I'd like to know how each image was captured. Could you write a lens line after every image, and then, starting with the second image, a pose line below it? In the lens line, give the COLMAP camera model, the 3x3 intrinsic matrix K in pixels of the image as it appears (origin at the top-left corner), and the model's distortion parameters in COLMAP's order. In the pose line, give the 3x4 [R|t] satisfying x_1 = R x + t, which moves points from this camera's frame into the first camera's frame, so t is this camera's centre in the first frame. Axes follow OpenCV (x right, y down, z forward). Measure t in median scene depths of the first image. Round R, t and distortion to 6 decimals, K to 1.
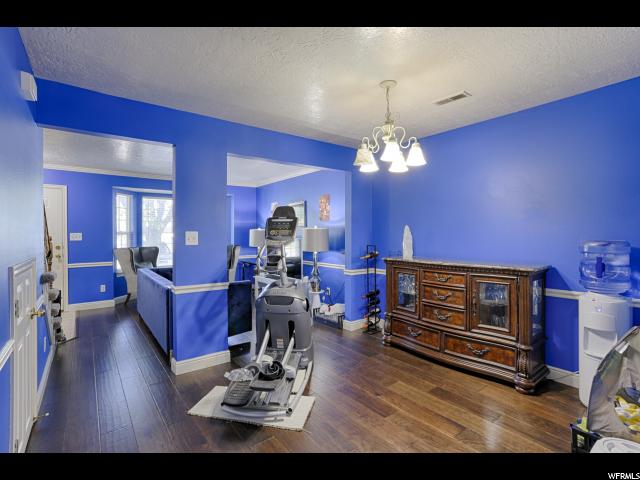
lens RADIAL K [[311.5, 0, 315.9], [0, 311.5, 237.1], [0, 0, 1]] dist [-0.060980, 0.036886]
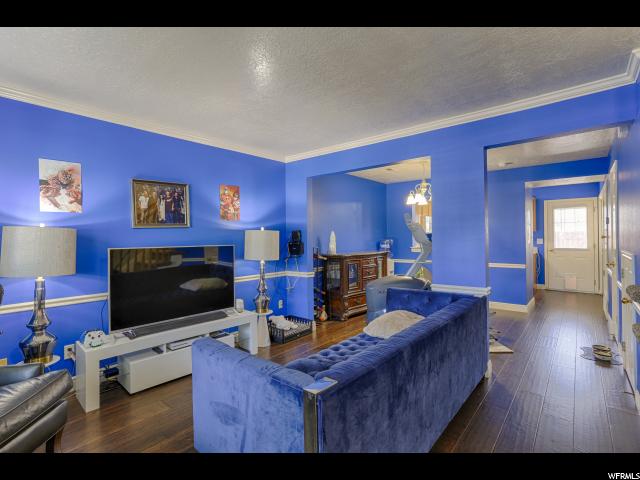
lens RADIAL K [[311.5, 0, 315.9], [0, 311.5, 237.1], [0, 0, 1]] dist [-0.060980, 0.036886]
pose [[-0.200625, 0.000648, 0.979668, -0.665983], [0.016310, 0.999863, 0.002678, -0.010617], [-0.979532, 0.016515, -0.200608, 0.871082]]
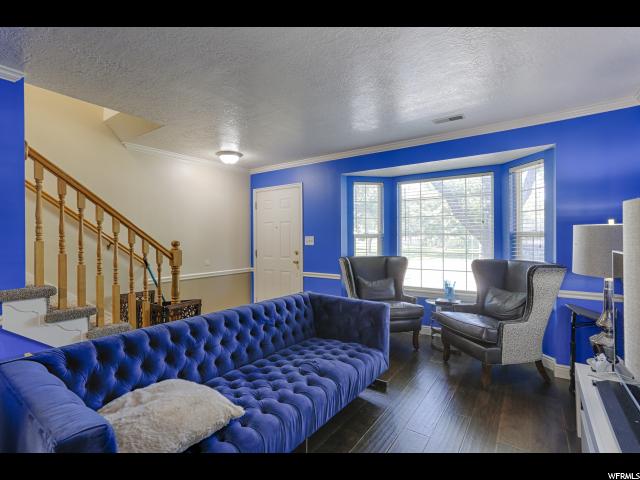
lens RADIAL K [[311.5, 0, 315.9], [0, 311.5, 237.1], [0, 0, 1]] dist [-0.060980, 0.036886]
pose [[0.286861, 0.000767, -0.957972, 0.046033], [-0.005936, 0.999982, -0.000976, -0.009415], [0.957954, 0.005966, 0.286860, 0.700191]]
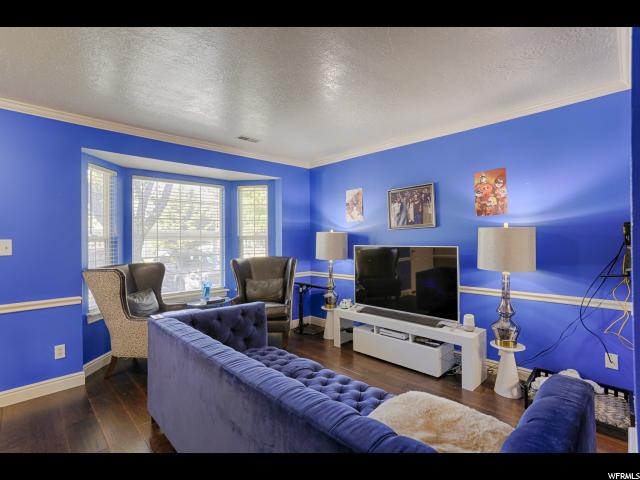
lens RADIAL K [[311.5, 0, 315.9], [0, 311.5, 237.1], [0, 0, 1]] dist [-0.060980, 0.036886]
pose [[0.993718, -0.006990, 0.111697, -0.324520], [0.008847, 0.999831, -0.016138, -0.004861], [-0.111565, 0.017025, 0.993611, 0.439373]]
